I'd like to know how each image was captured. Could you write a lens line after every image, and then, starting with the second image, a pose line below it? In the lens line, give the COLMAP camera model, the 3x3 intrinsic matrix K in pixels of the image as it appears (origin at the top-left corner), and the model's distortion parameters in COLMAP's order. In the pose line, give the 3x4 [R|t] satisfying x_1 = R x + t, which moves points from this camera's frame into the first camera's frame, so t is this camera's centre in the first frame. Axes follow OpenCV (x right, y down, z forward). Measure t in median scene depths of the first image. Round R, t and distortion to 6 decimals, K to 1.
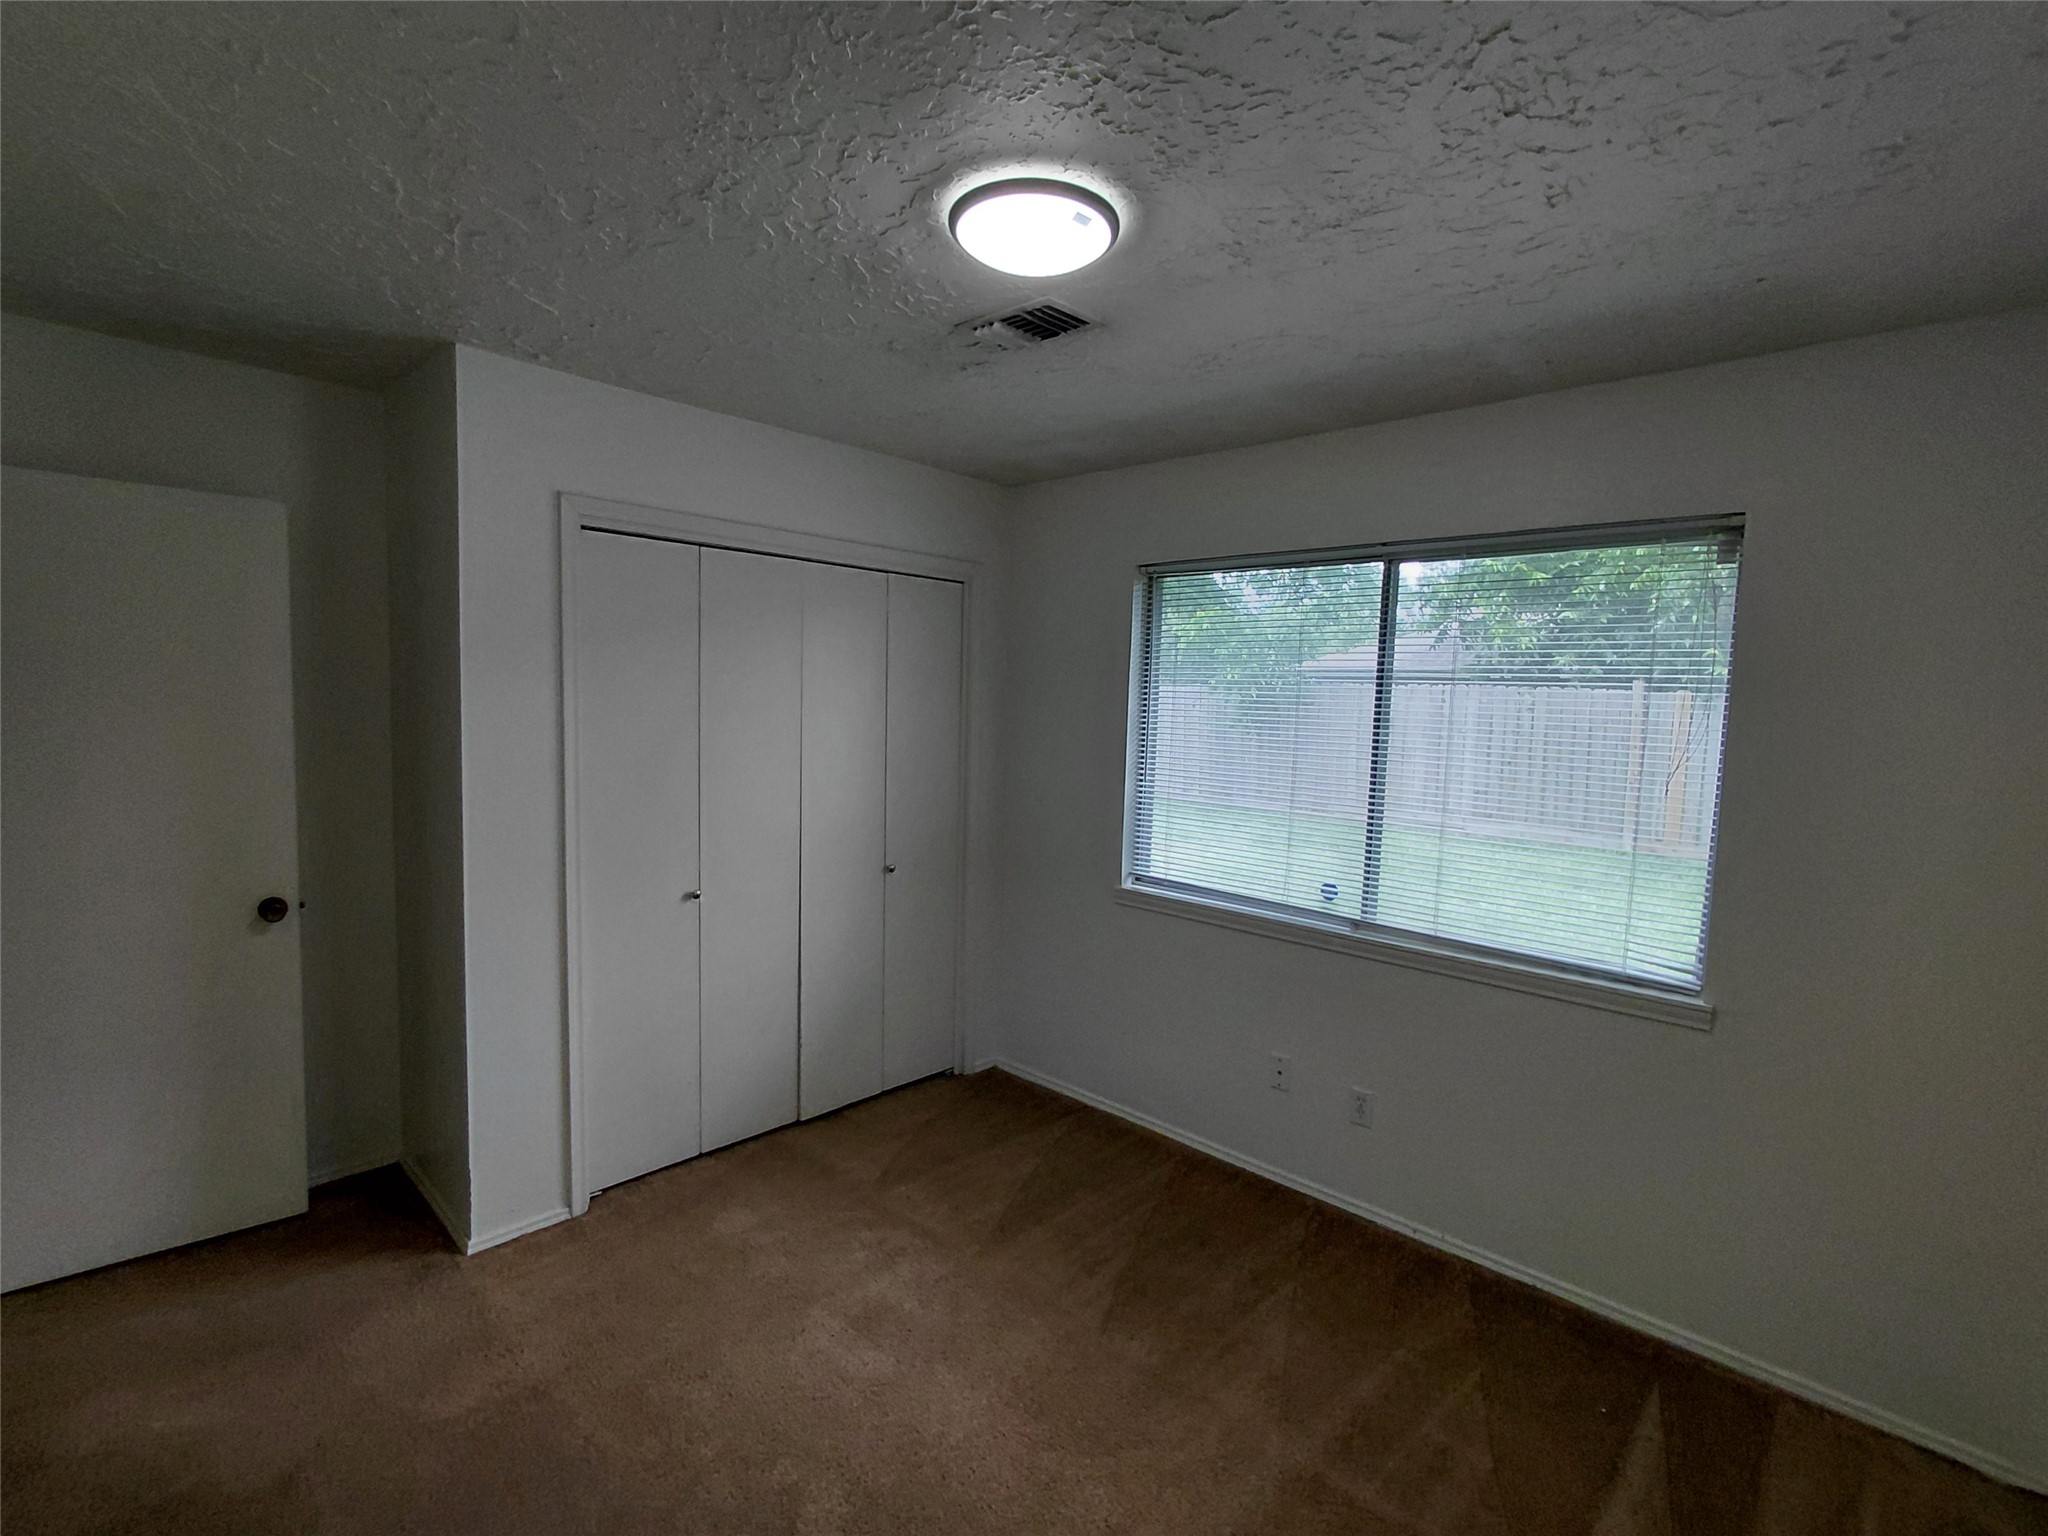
lens RADIAL K [[954.0, 0, 1032.1], [0, 954.0, 787.2], [0, 0, 1]] dist [0.002803, 0.000595]
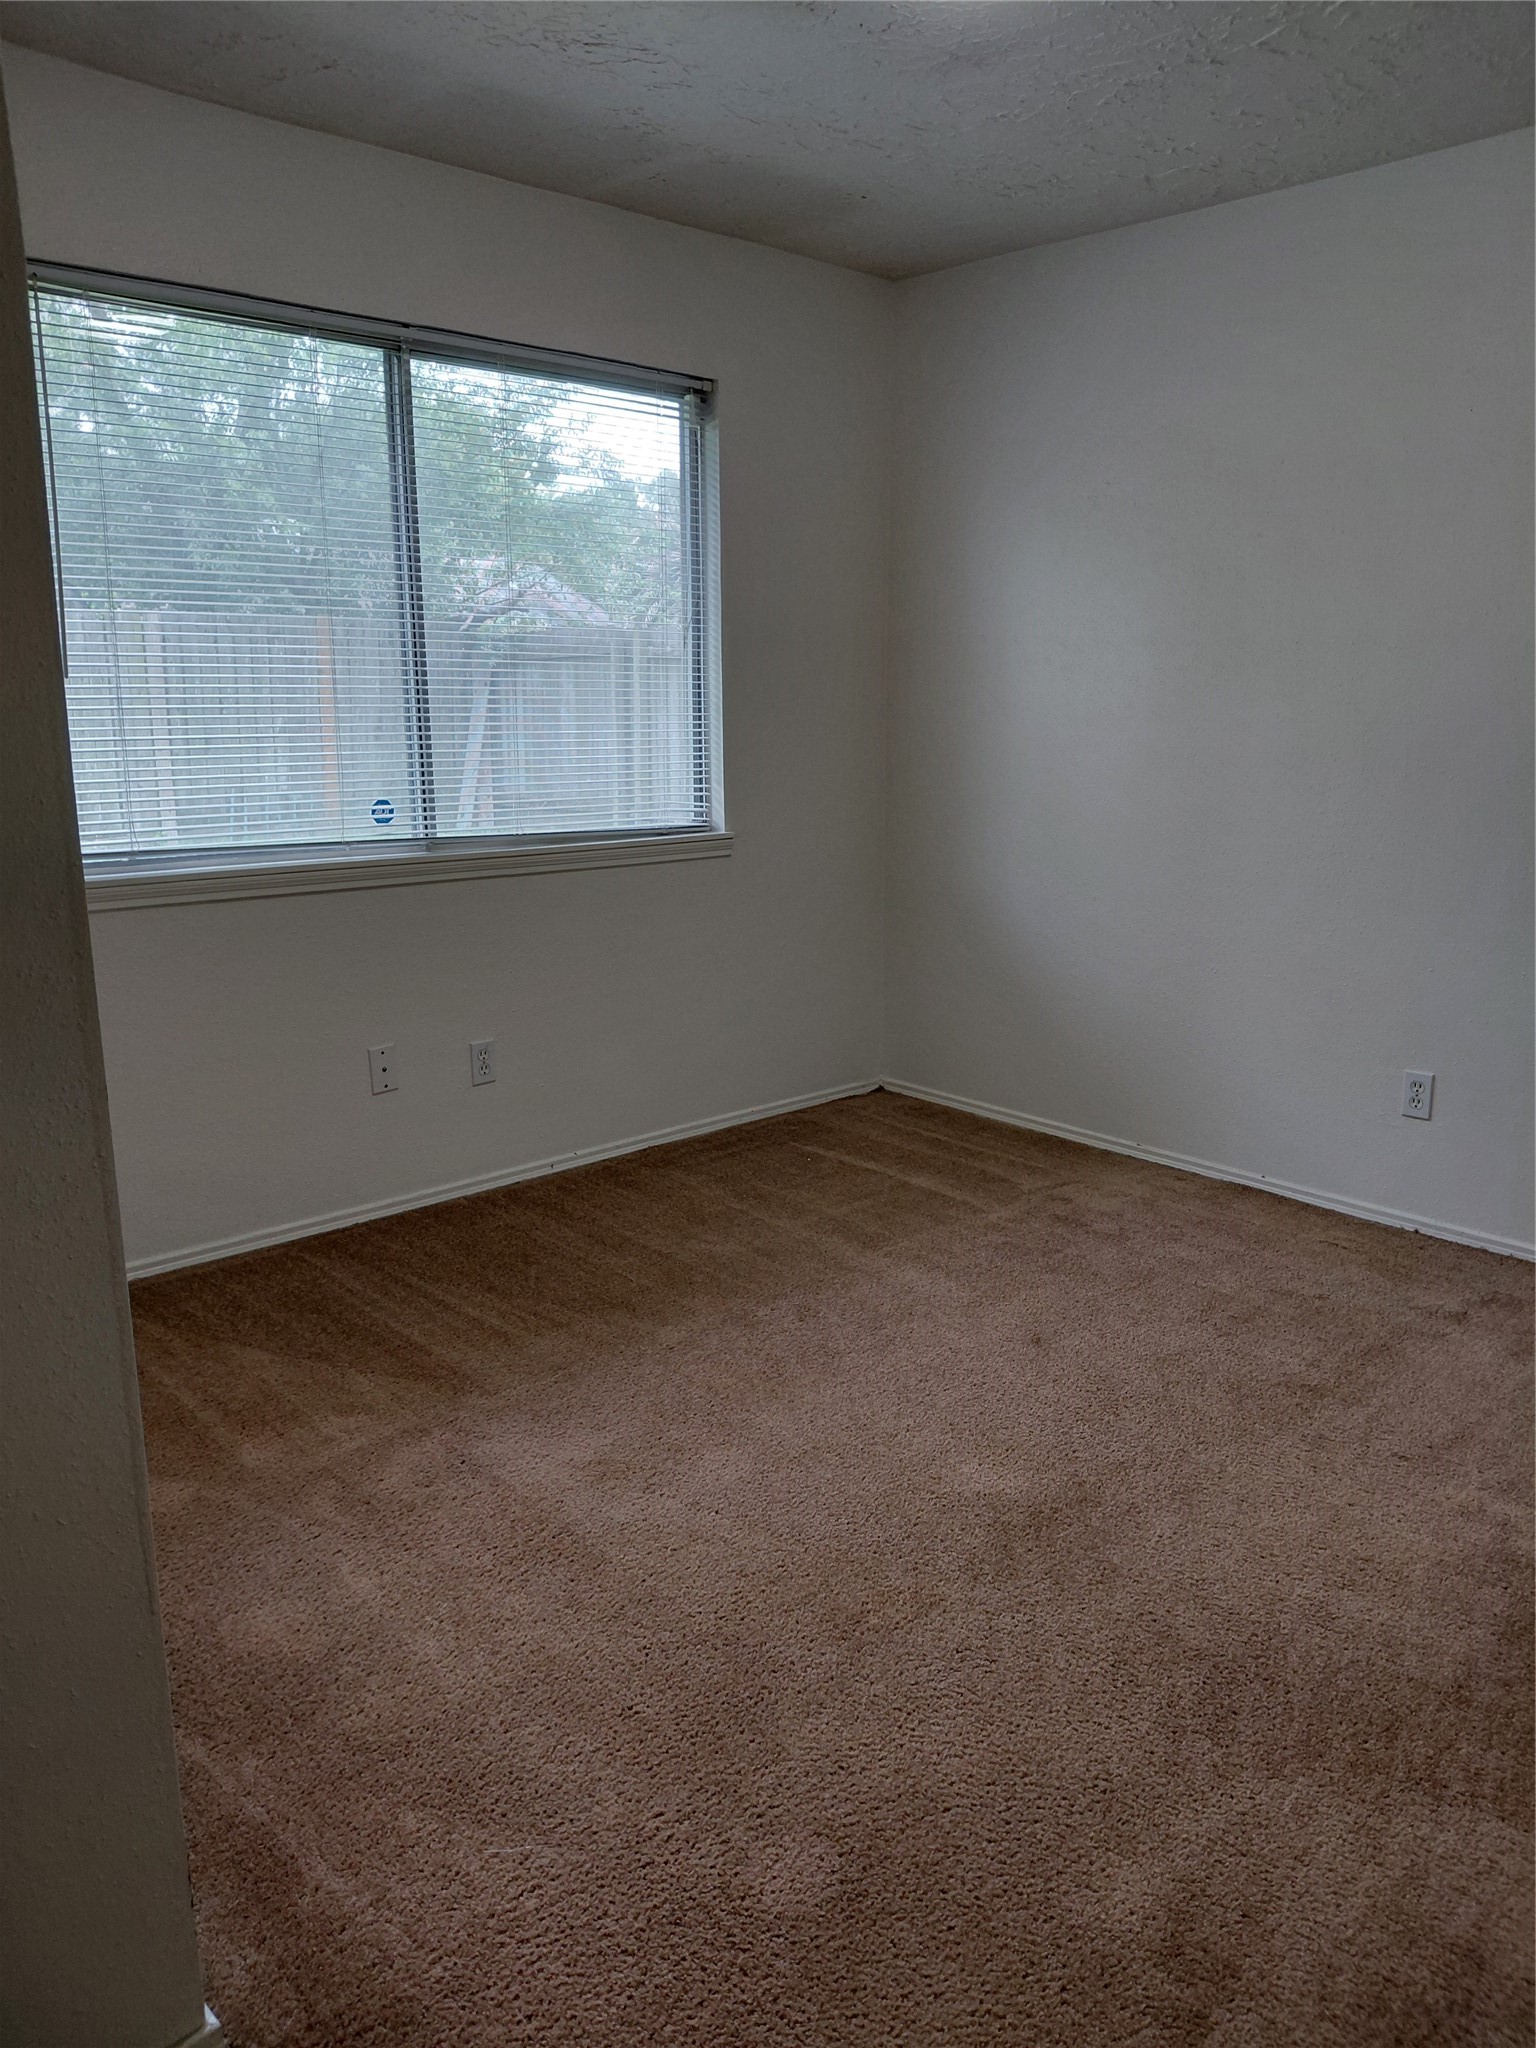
lens RADIAL K [[1512.2, 0, 769.4], [0, 1512.2, 1023.8], [0, 0, 1]] dist [-0.004013, -0.001432]
pose [[0.069173, -0.246658, 0.966631, -0.922994], [0.101898, 0.965631, 0.239111, 0.021030], [-0.992387, 0.081958, 0.091930, 0.664867]]
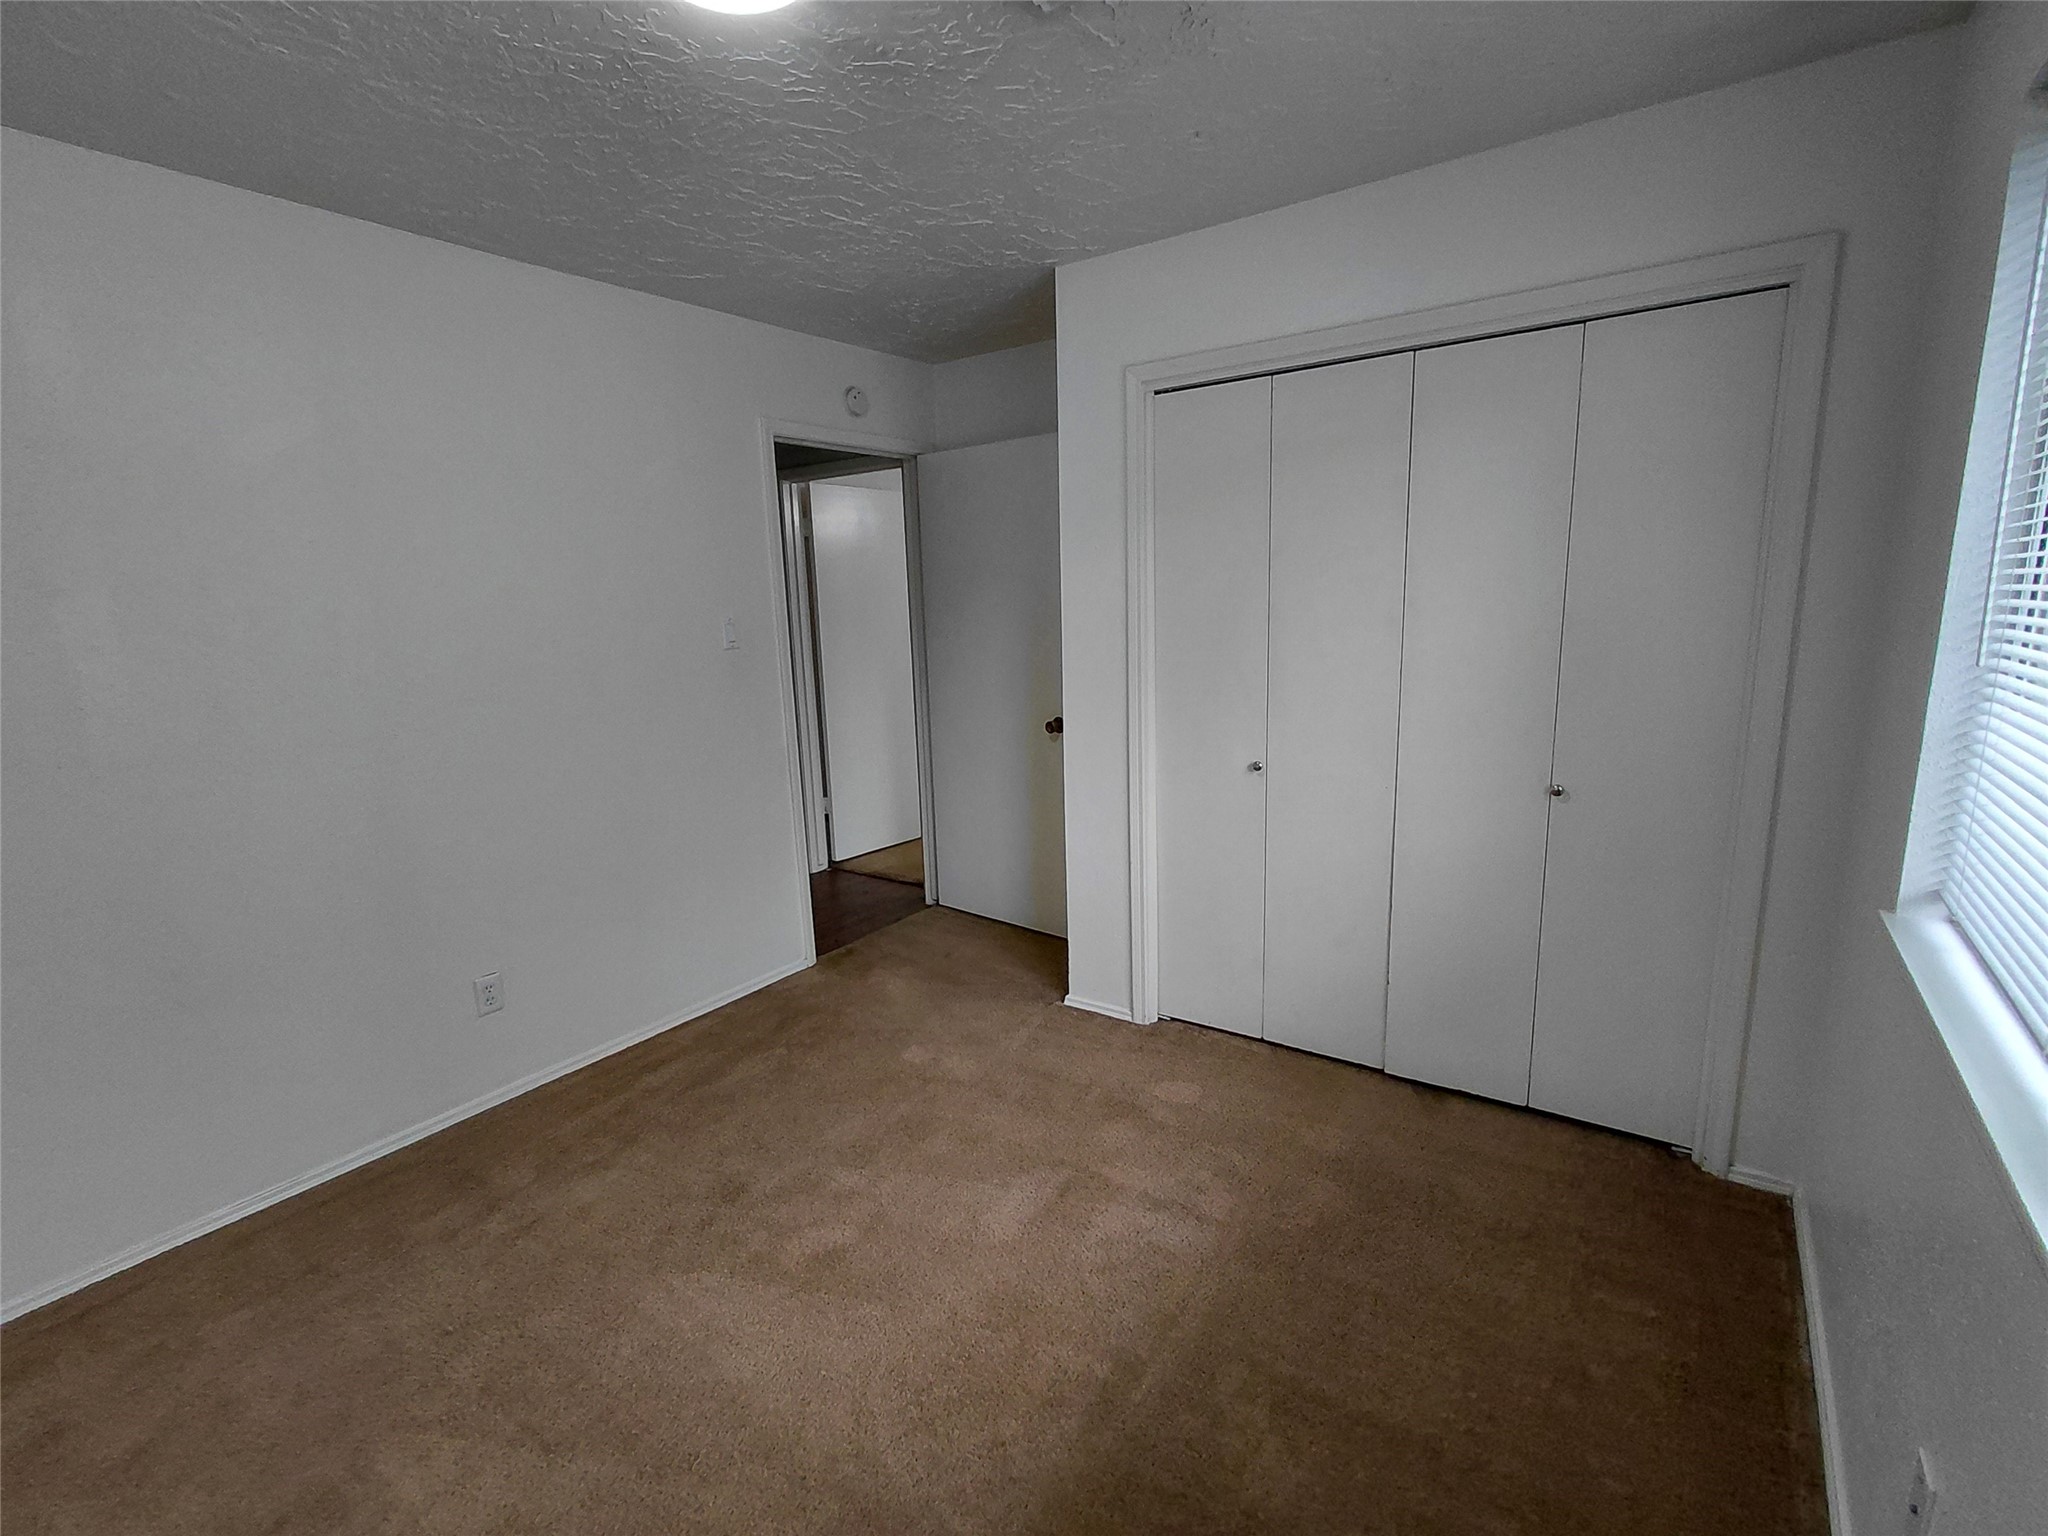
lens RADIAL K [[945.9, 0, 1021.4], [0, 945.9, 782.4], [0, 0, 1]] dist [0.001371, 0.000338]
pose [[0.131074, 0.151029, -0.979801, 0.568424], [-0.055718, 0.987888, 0.144822, 0.006751], [0.989806, 0.035610, 0.137902, 0.690937]]
